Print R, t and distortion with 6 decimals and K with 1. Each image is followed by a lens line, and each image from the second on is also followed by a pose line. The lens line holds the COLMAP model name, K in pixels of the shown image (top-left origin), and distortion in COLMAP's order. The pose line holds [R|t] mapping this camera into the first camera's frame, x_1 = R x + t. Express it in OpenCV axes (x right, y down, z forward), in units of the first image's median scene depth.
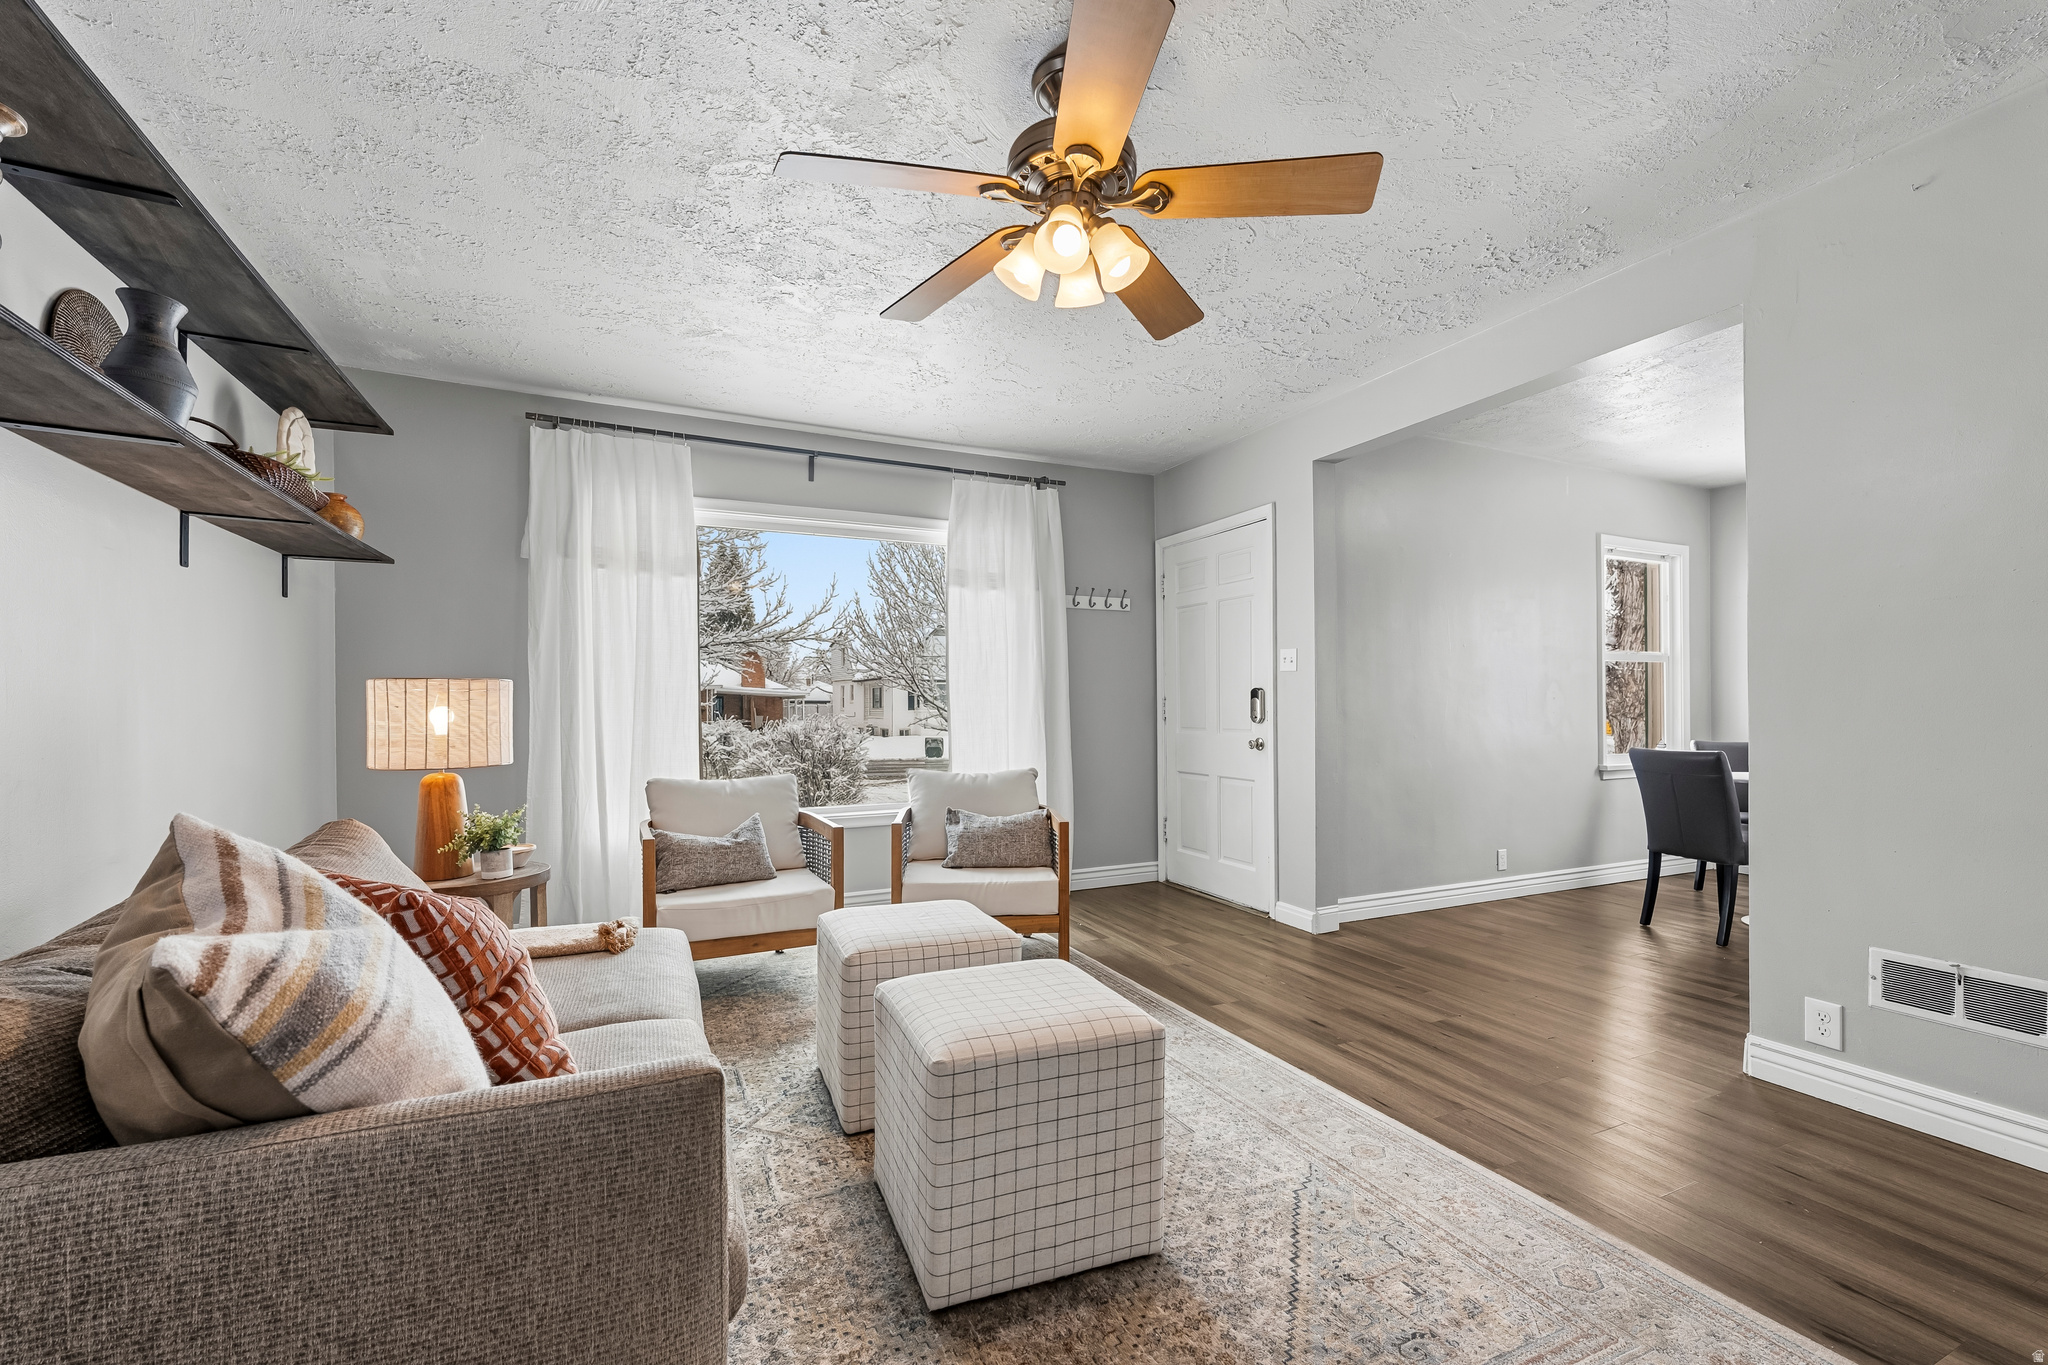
lens RADIAL K [[851.2, 0, 1024.6], [0, 851.2, 702.5], [0, 0, 1]] dist [0.000974, -0.000401]
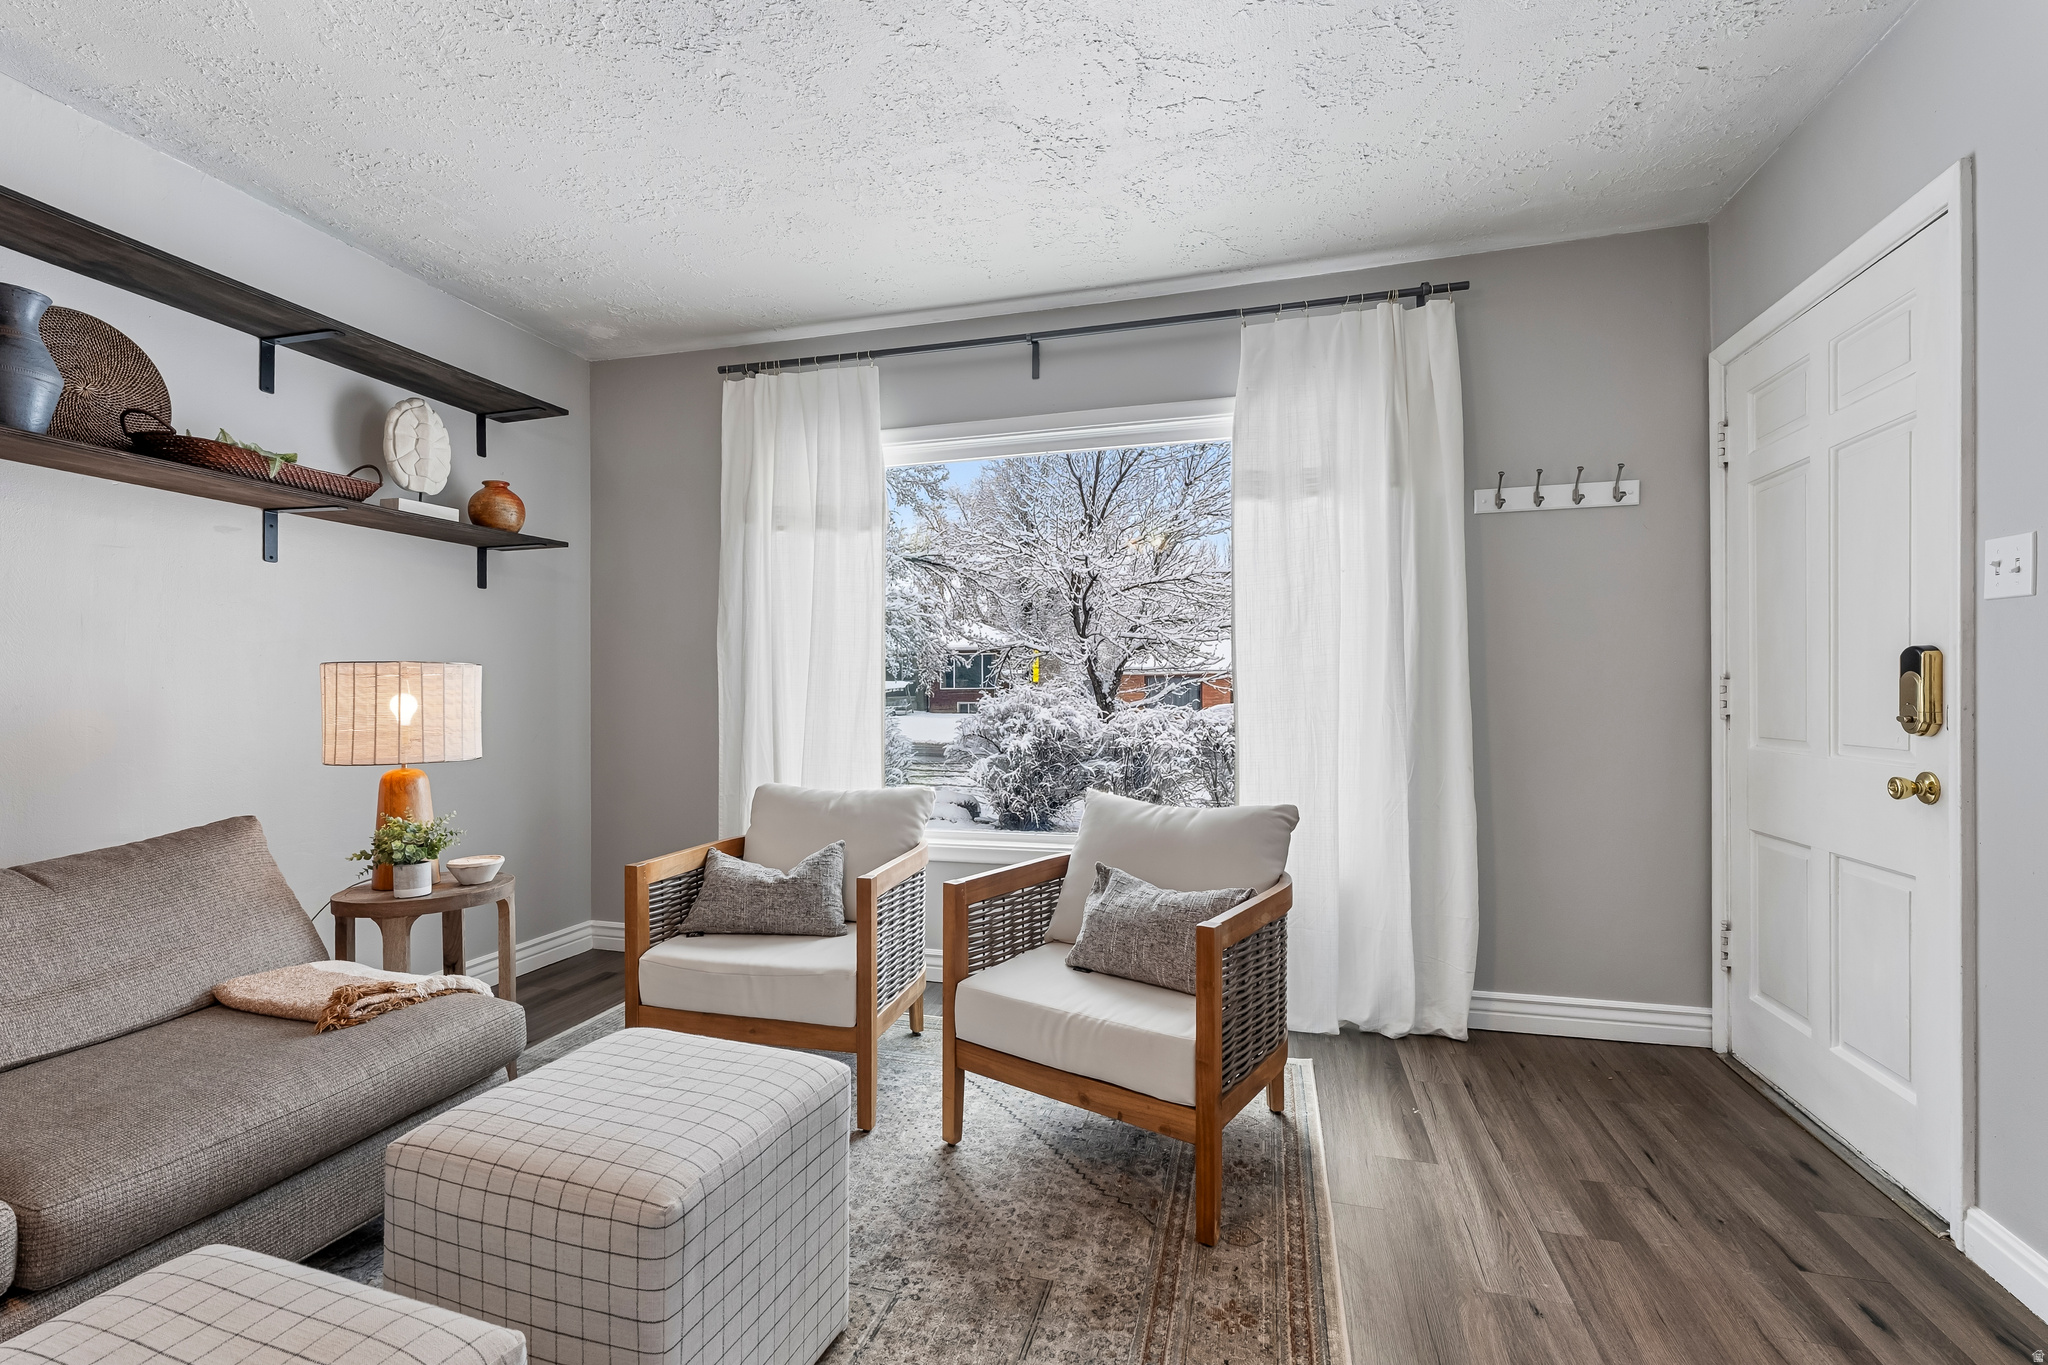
lens RADIAL K [[913.7, 0, 1003.7], [0, 913.7, 694.8], [0, 0, 1]] dist [0.002313, -0.001824]
pose [[0.747567, 0.001150, -0.664185, 0.259363], [0.003847, 0.999974, 0.006060, 0.001416], [0.664175, -0.007085, 0.747543, 0.434906]]
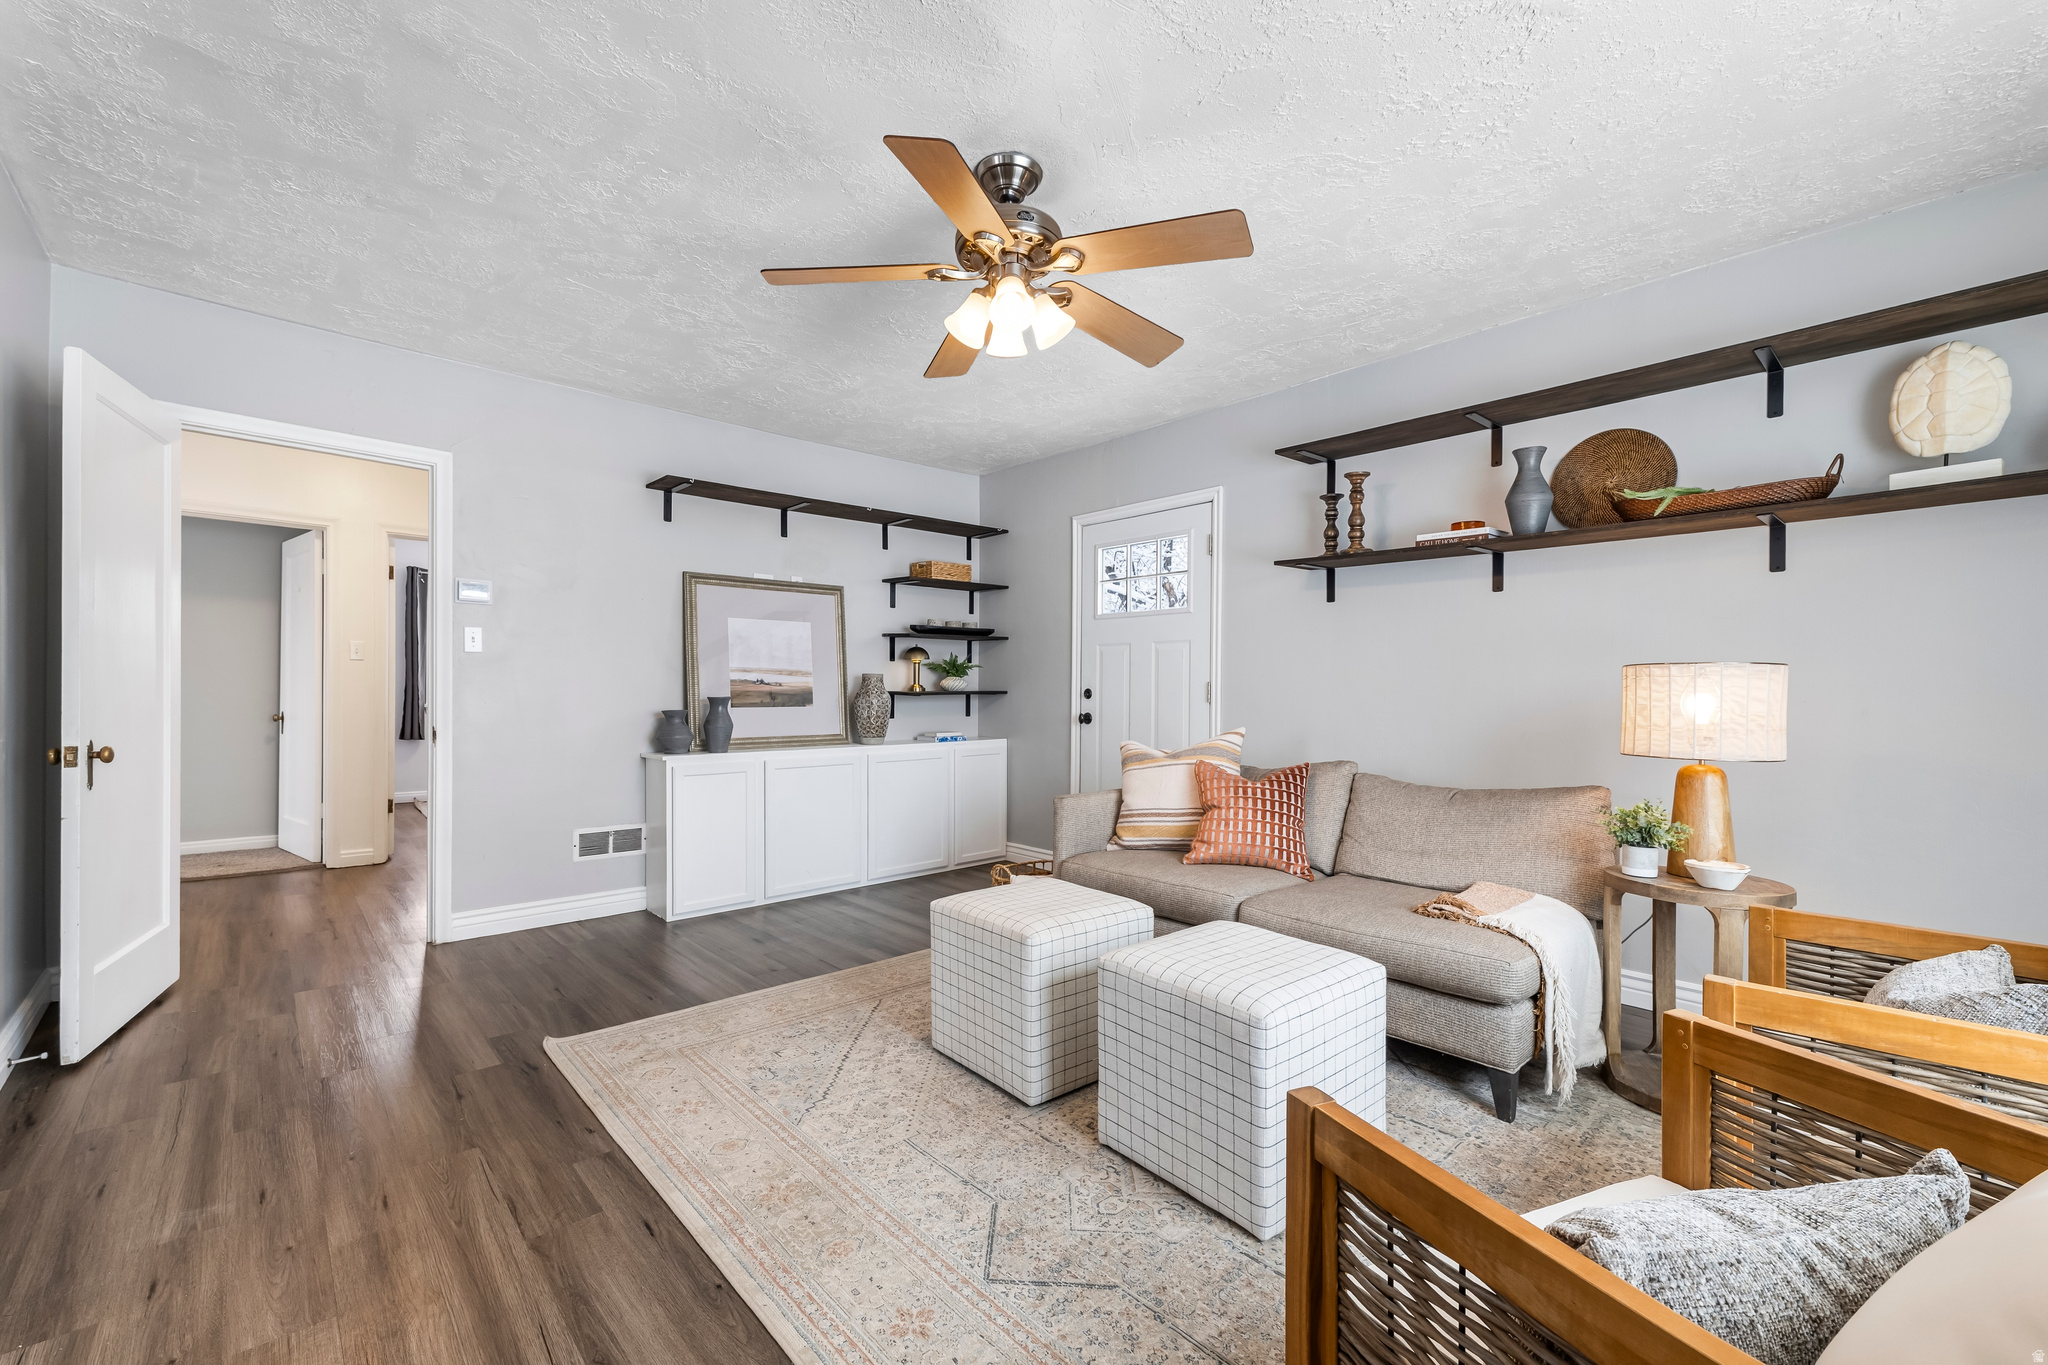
lens RADIAL K [[851.2, 0, 1017.5], [0, 851.2, 687.9], [0, 0, 1]] dist [0.000974, -0.000401]
pose [[-0.960273, -0.002594, -0.279050, 0.184692], [-0.000481, 0.999971, -0.007643, 0.003795], [0.279061, -0.007205, -0.960246, 1.045535]]
